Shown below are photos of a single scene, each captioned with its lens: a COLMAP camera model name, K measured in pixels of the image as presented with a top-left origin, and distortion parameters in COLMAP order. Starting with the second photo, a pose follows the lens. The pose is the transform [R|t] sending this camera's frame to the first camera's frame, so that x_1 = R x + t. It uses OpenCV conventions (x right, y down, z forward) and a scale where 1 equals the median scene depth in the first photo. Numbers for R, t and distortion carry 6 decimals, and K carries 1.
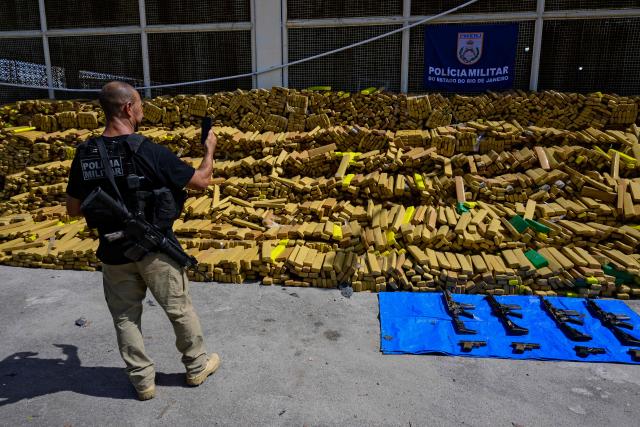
lens RADIAL K [[472.4, 0, 316.8], [0, 472.4, 215.0], [0, 0, 1]] dist [-0.004368, 0.002227]
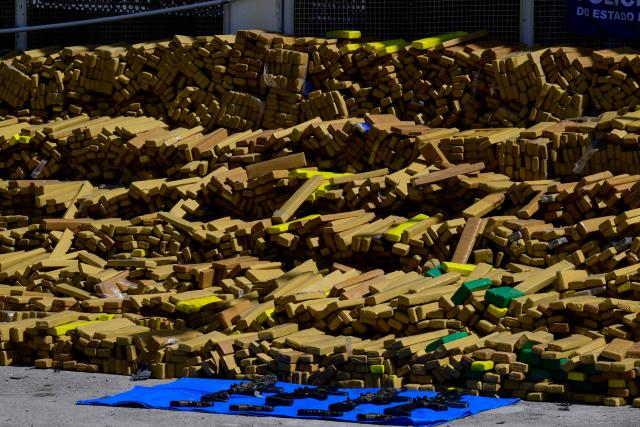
lens RADIAL K [[2668.2, 0, 319.8], [0, 2668.2, 214.1], [0, 0, 1]] dist [0.024800, 0.000000]
pose [[0.920152, 0.025185, -0.390750, 1.267336], [-0.086687, 0.986269, -0.140567, 0.327728], [0.381844, 0.163216, 0.909701, -1.637520]]
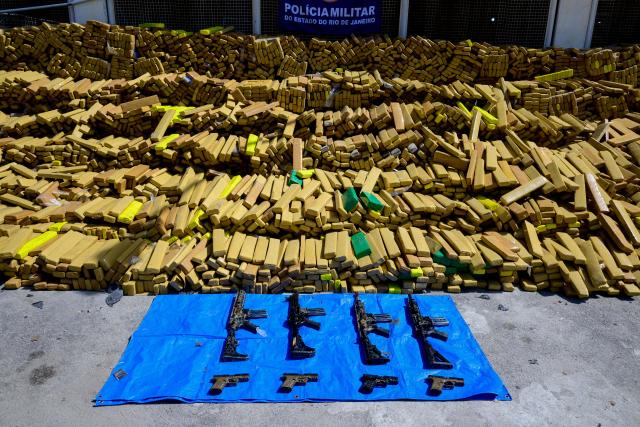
lens RADIAL K [[472.4, 0, 320.2], [0, 472.4, 213.1], [0, 0, 1]] dist [-0.004368, 0.002227]
pose [[0.988998, -0.022154, 0.146261, 0.219994], [0.007433, 0.994916, 0.100434, -0.034869], [-0.147742, -0.098242, 0.984135, 0.167903]]
